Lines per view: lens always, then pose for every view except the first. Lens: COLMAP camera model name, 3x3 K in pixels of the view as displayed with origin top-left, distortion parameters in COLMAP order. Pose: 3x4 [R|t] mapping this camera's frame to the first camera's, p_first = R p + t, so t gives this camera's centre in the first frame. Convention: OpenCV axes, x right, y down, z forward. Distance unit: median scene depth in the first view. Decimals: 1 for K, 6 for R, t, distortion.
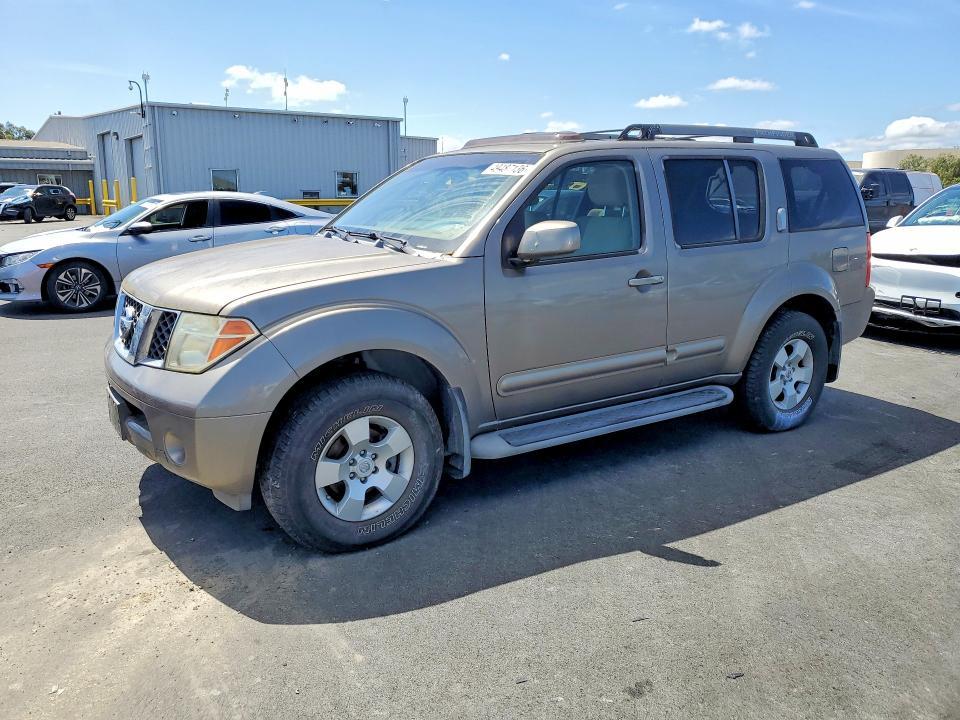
lens RADIAL K [[751.9, 0, 474.9], [0, 751.9, 363.0], [0, 0, 1]] dist [0.009547, 0.017319]
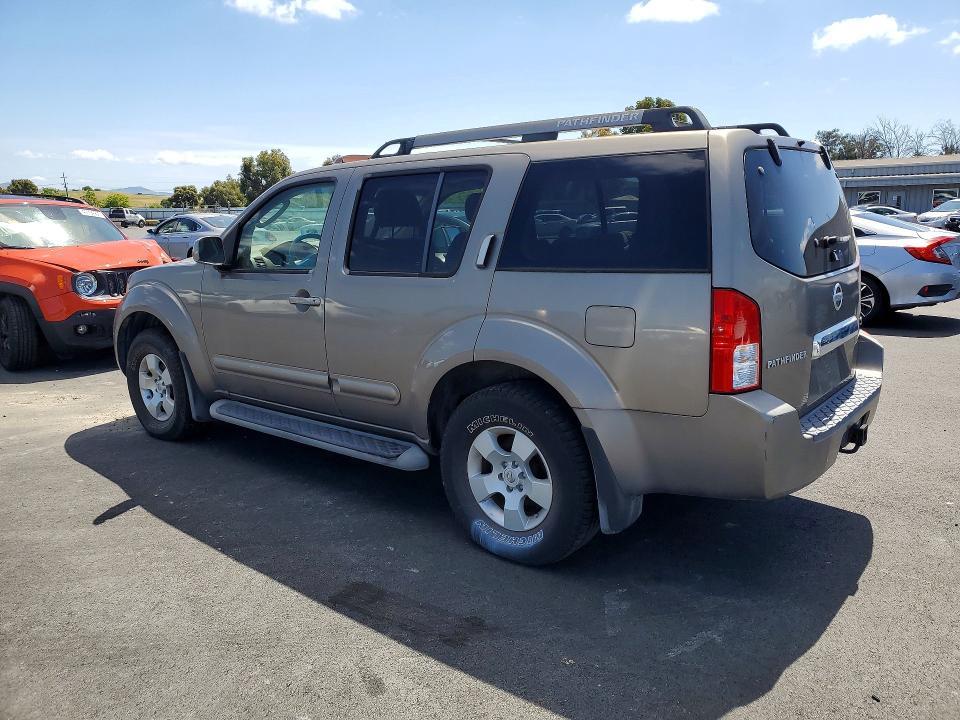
lens RADIAL K [[751.9, 0, 476.8], [0, 751.9, 355.7], [0, 0, 1]] dist [0.009547, 0.017319]
pose [[0.294129, 0.176029, -0.939416, 1.182580], [-0.201491, 0.972224, 0.119090, -0.192511], [0.934285, 0.154256, 0.321428, 0.853141]]
